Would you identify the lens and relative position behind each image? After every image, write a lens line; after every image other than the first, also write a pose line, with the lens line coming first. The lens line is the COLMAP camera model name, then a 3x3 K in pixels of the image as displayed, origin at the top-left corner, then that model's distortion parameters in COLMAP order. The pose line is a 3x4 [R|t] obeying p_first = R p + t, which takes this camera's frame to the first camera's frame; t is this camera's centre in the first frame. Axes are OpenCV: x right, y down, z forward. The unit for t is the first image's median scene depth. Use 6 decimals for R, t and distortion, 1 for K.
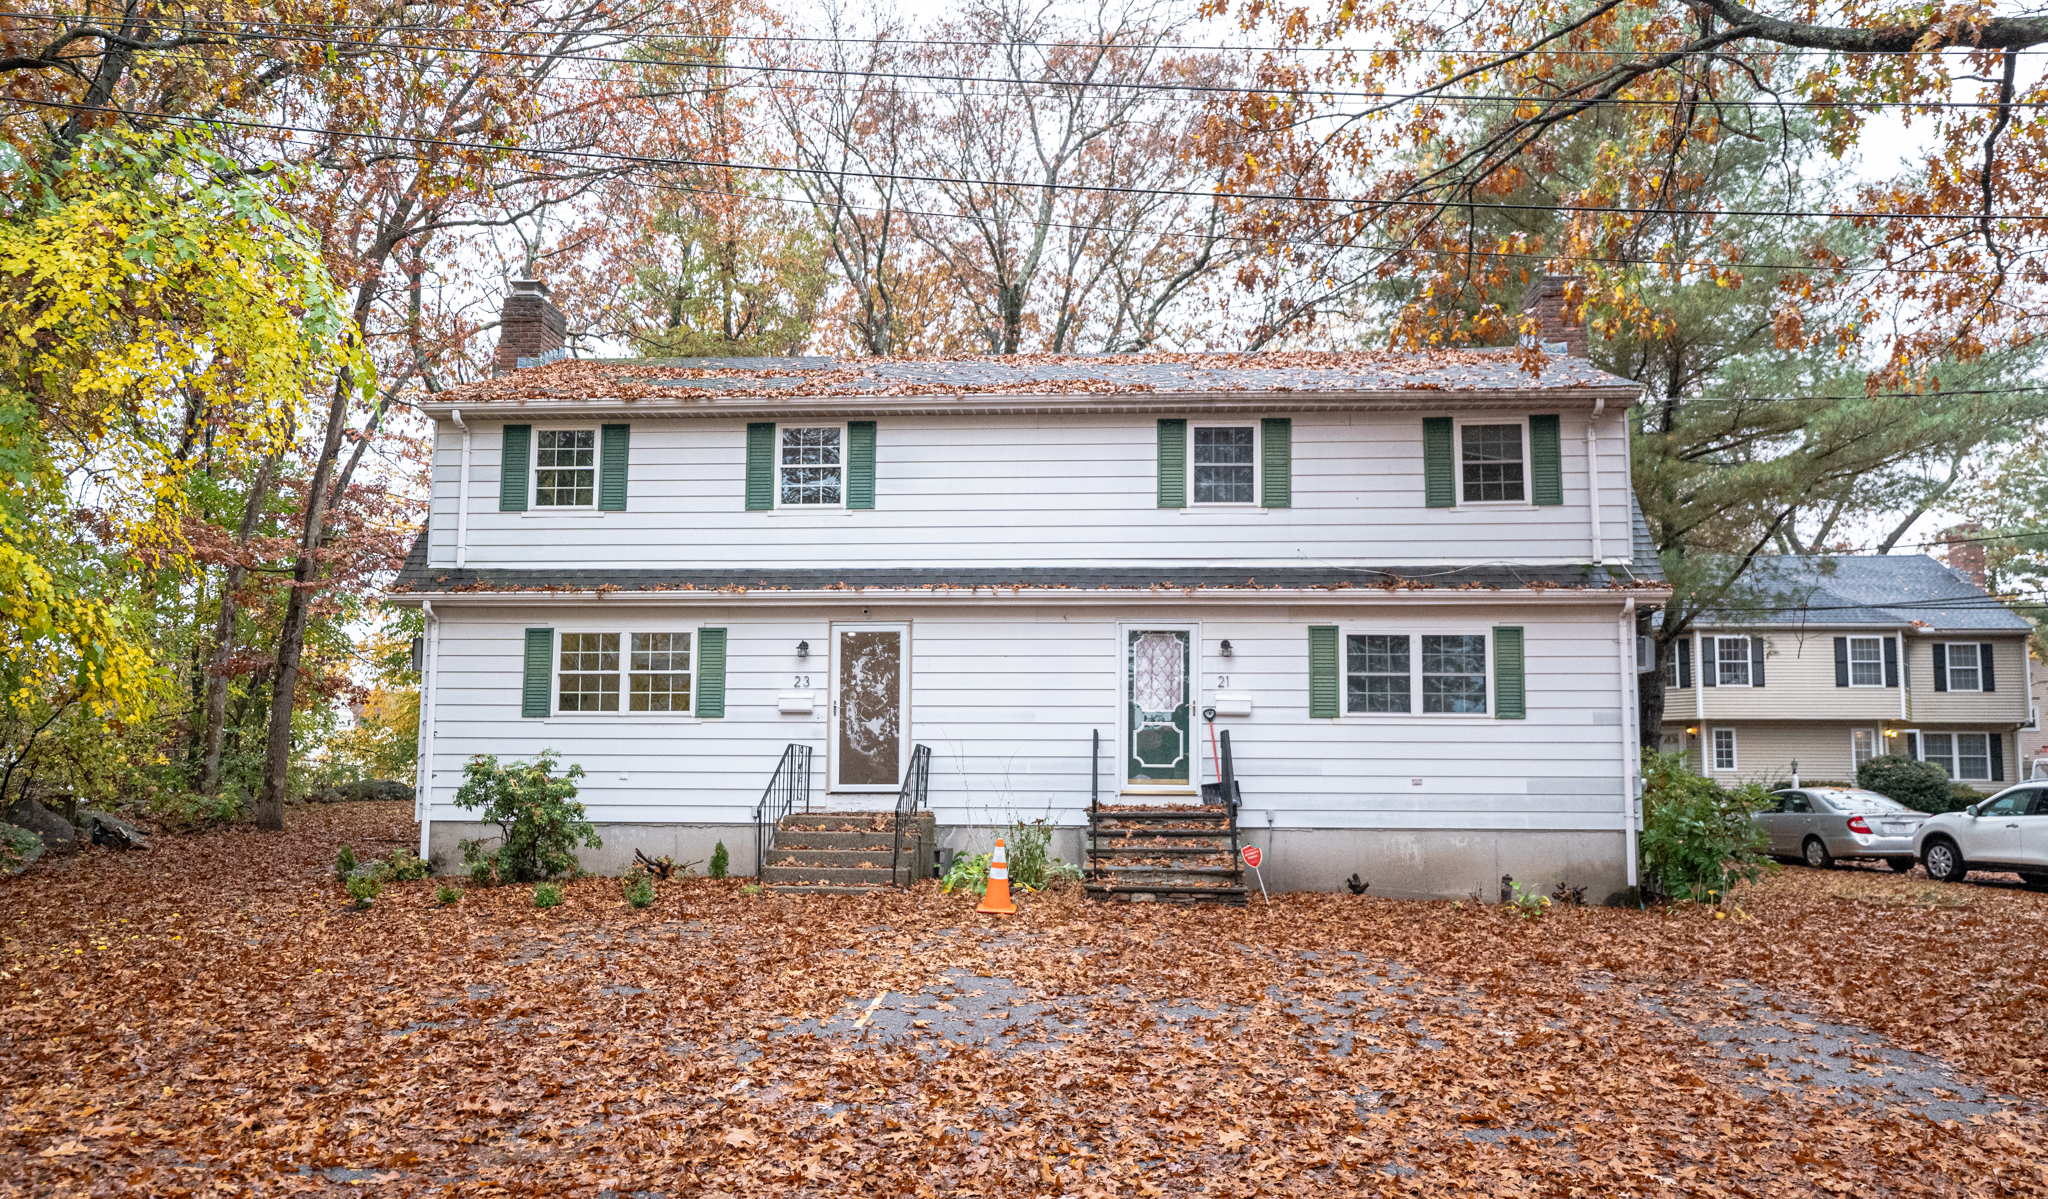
lens RADIAL K [[1441.3, 0, 1031.9], [0, 1441.3, 610.7], [0, 0, 1]] dist [0.006213, 0.011788]
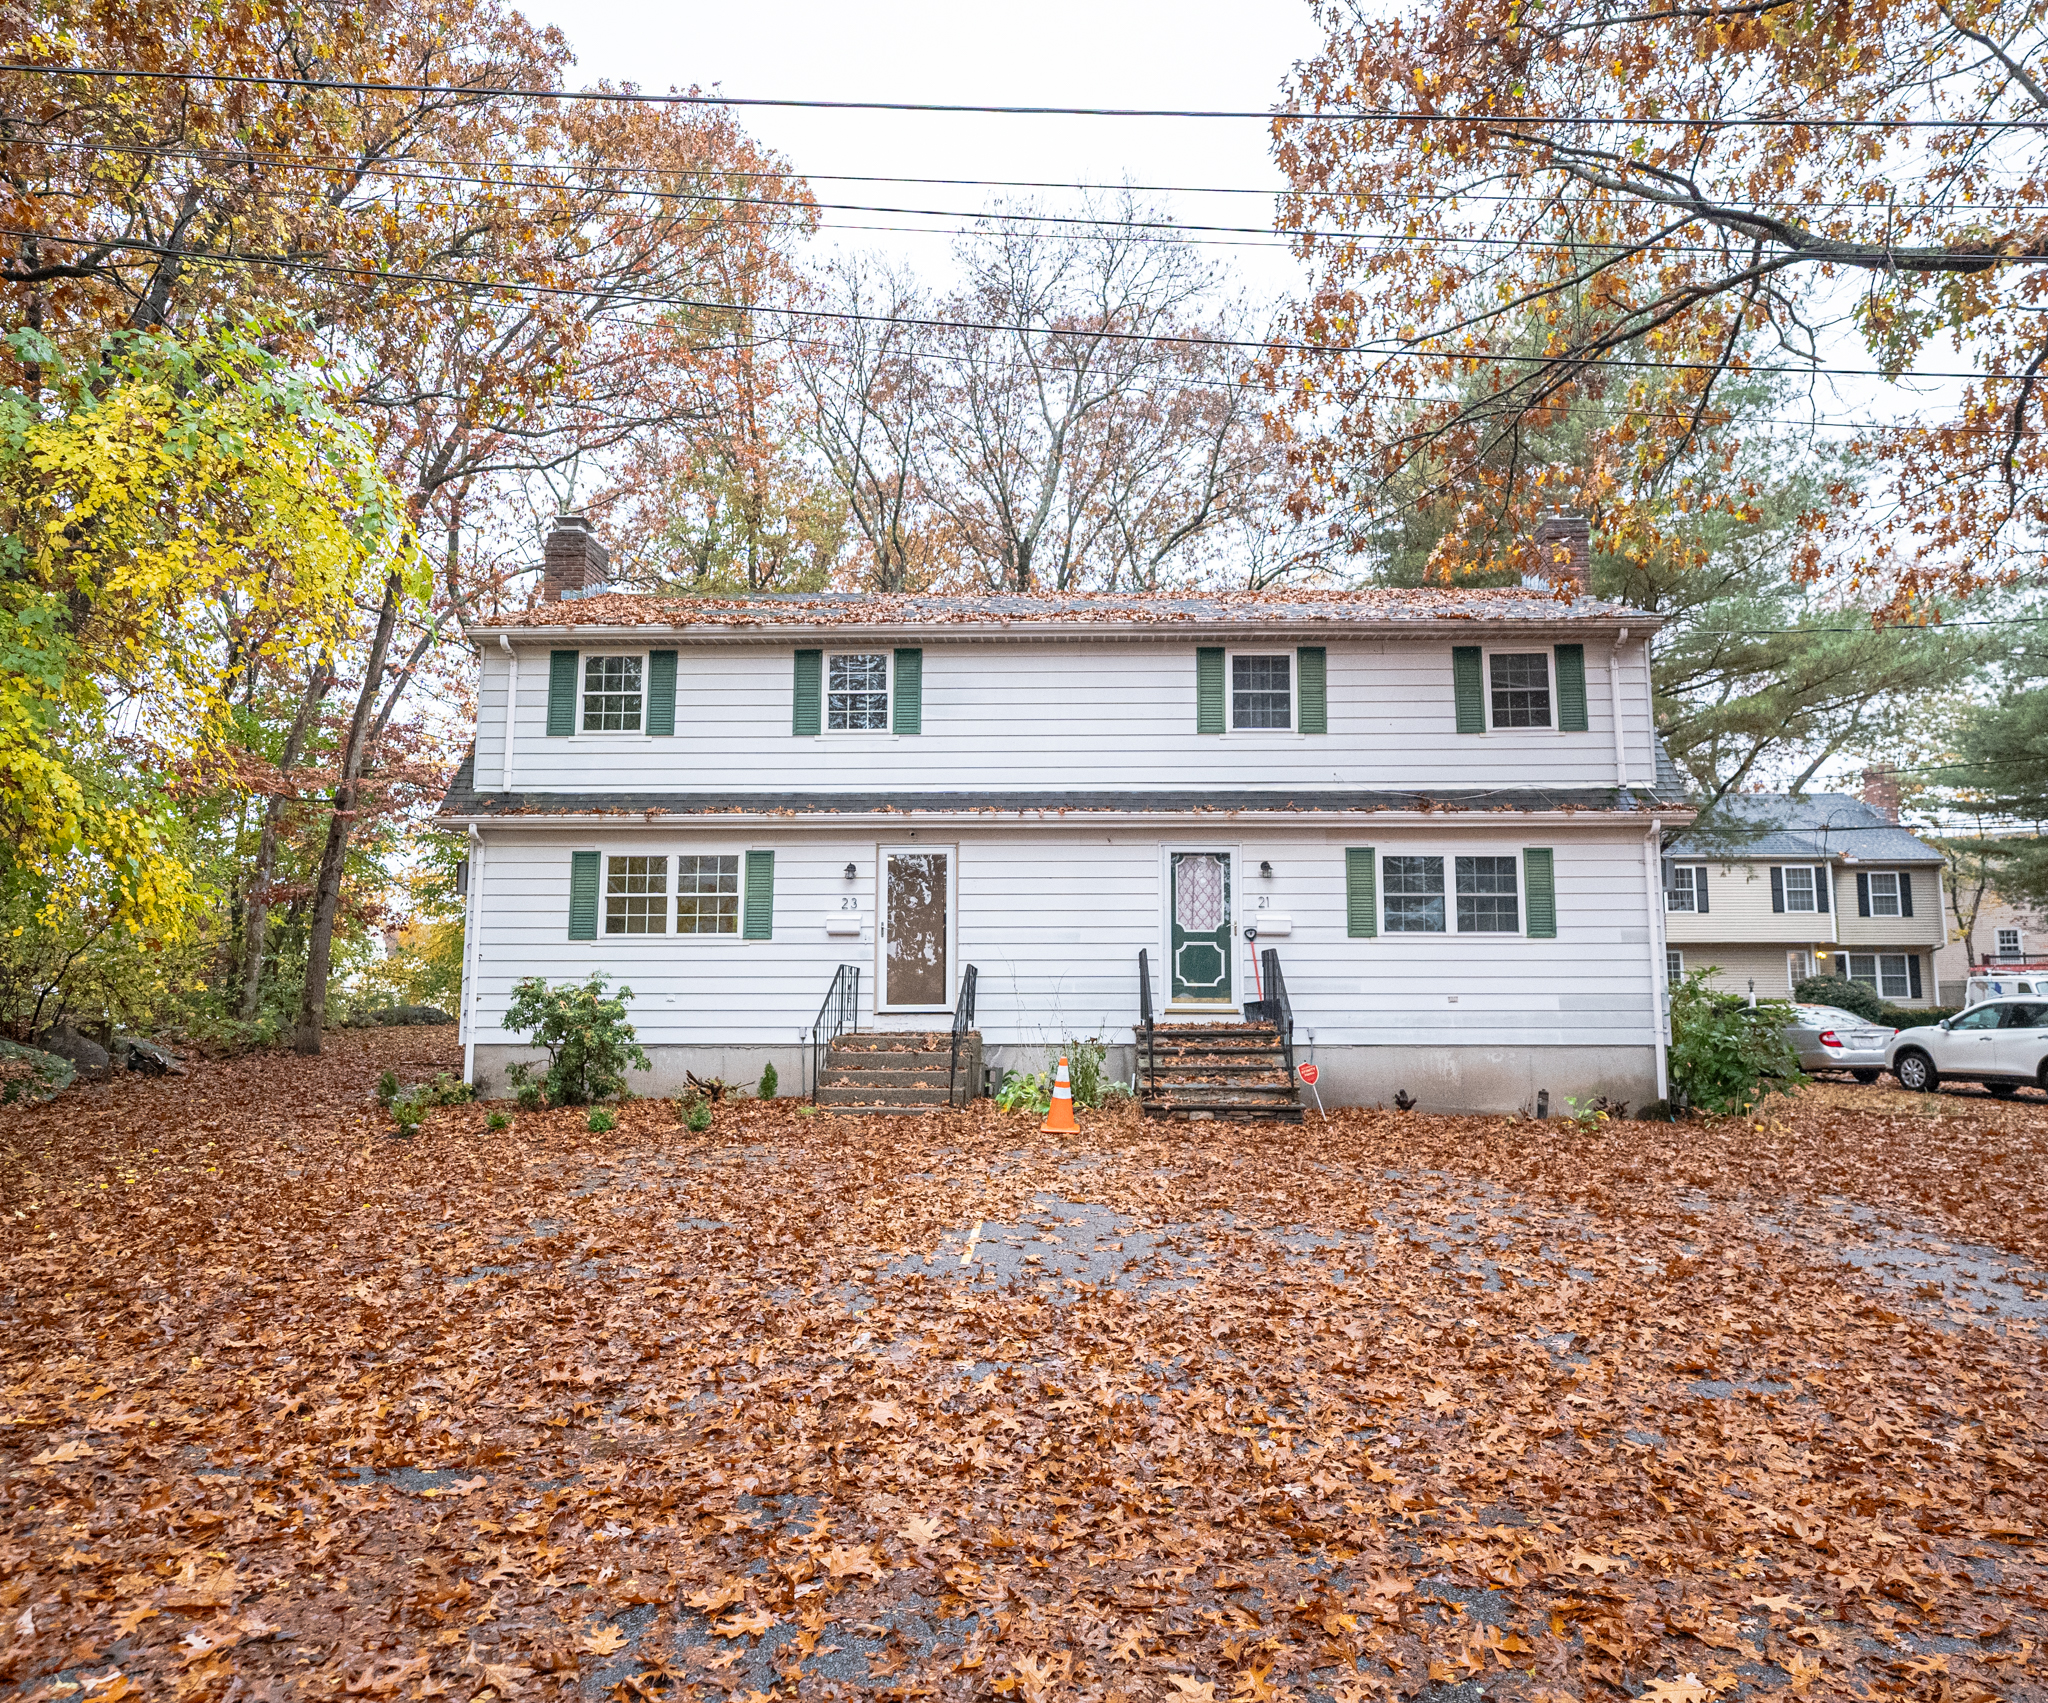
lens RADIAL K [[1229.7, 0, 1018.7], [0, 1229.7, 834.0], [0, 0, 1]] dist [0.010741, 0.000082]
pose [[0.999167, -0.000088, 0.040799, -0.077827], [0.001005, 0.999747, -0.022470, 0.020447], [-0.040787, 0.022492, 0.998915, 0.134059]]
